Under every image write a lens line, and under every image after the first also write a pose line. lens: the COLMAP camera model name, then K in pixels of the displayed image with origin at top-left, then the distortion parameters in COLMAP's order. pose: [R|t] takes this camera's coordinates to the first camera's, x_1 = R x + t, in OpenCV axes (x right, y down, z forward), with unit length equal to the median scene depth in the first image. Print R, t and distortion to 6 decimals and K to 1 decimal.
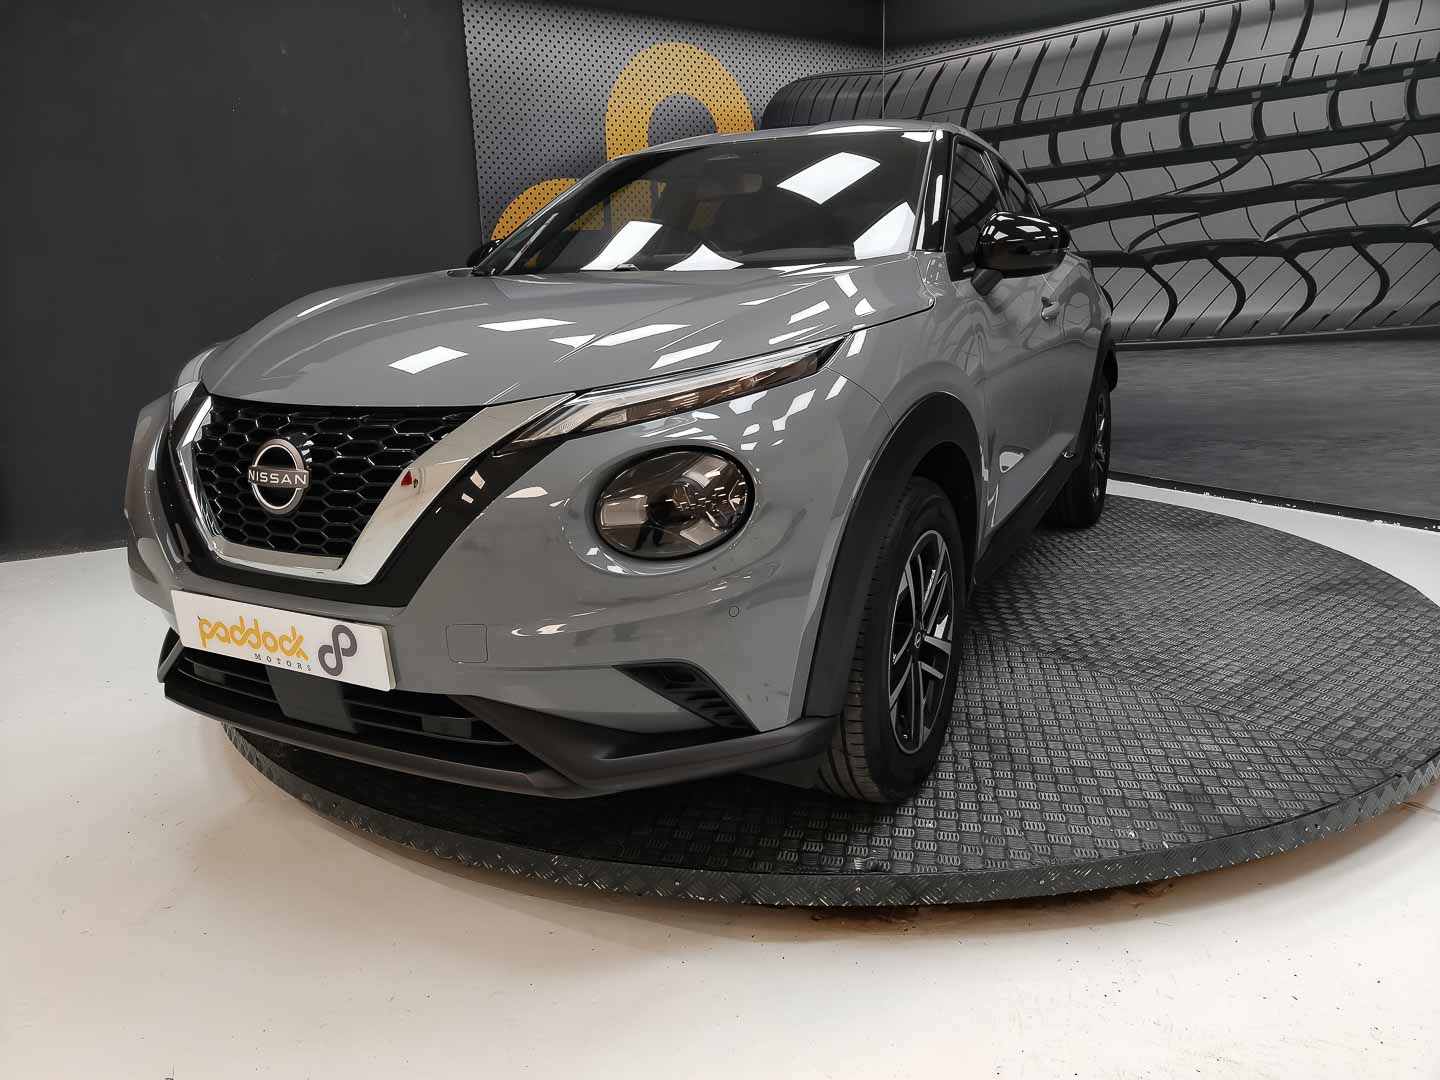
lens RADIAL K [[1041.6, 0, 720.0], [0, 1041.6, 540.0], [0, 0, 1]] dist [0.026784, -0.004459]
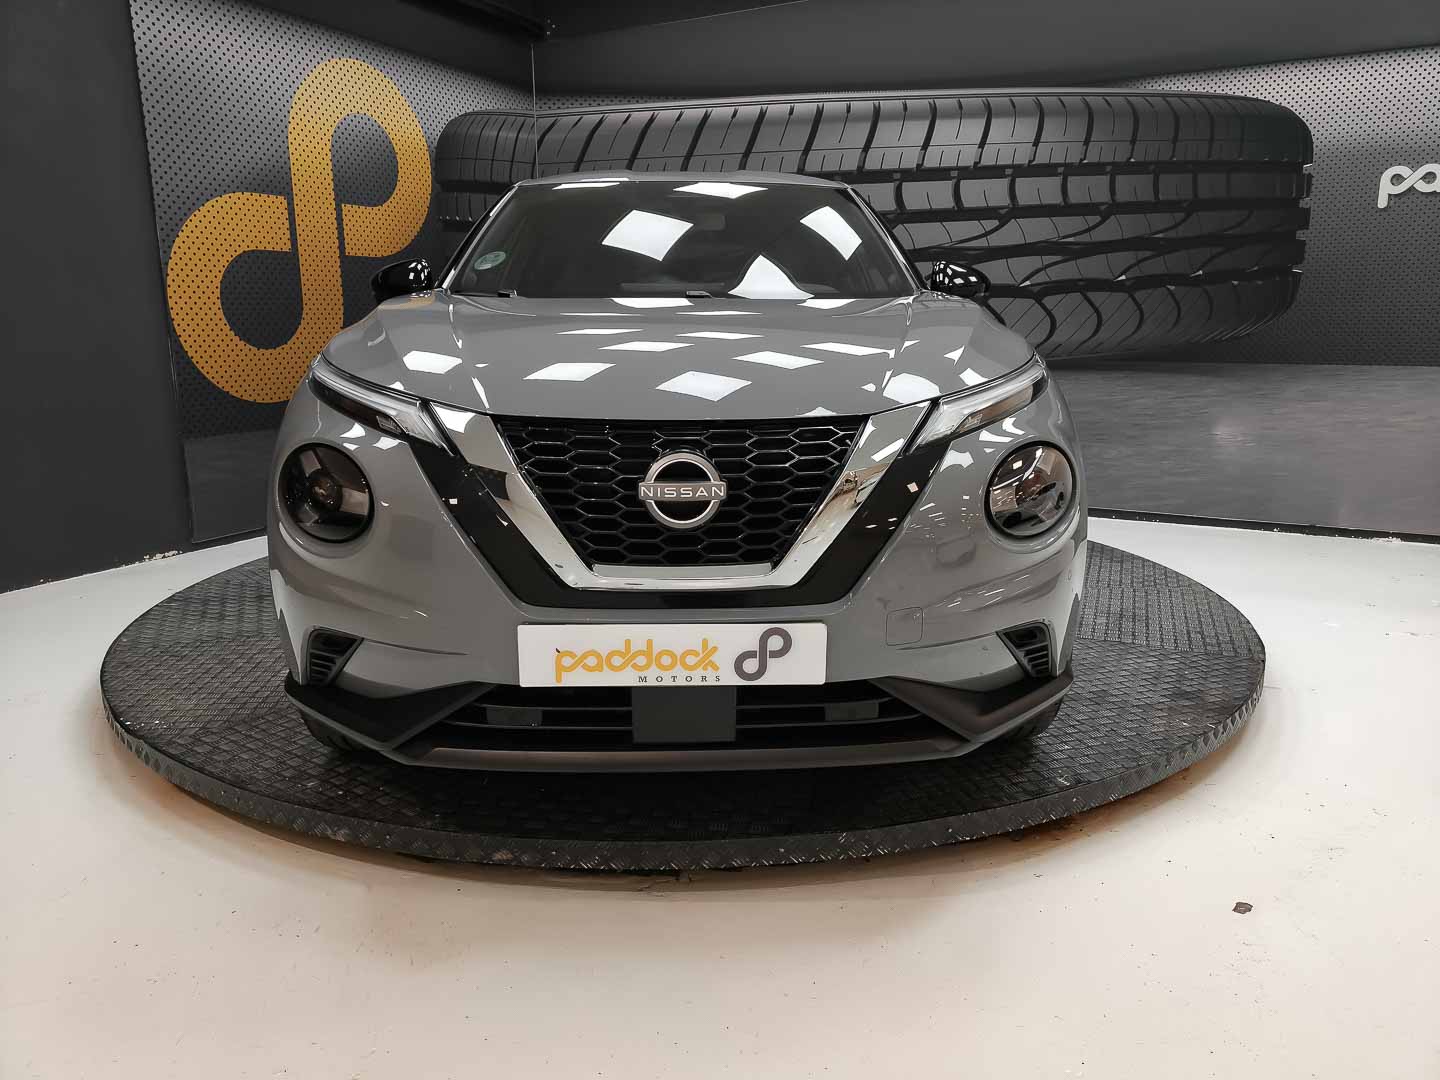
lens RADIAL K [[1041.6, 0, 720.0], [0, 1041.6, 540.0], [0, 0, 1]] dist [0.026784, -0.004459]
pose [[0.882601, -0.083144, 0.462713, -0.851328], [0.098073, 0.995145, -0.008253, -0.001999], [-0.459780, 0.052664, 0.886470, 0.102327]]
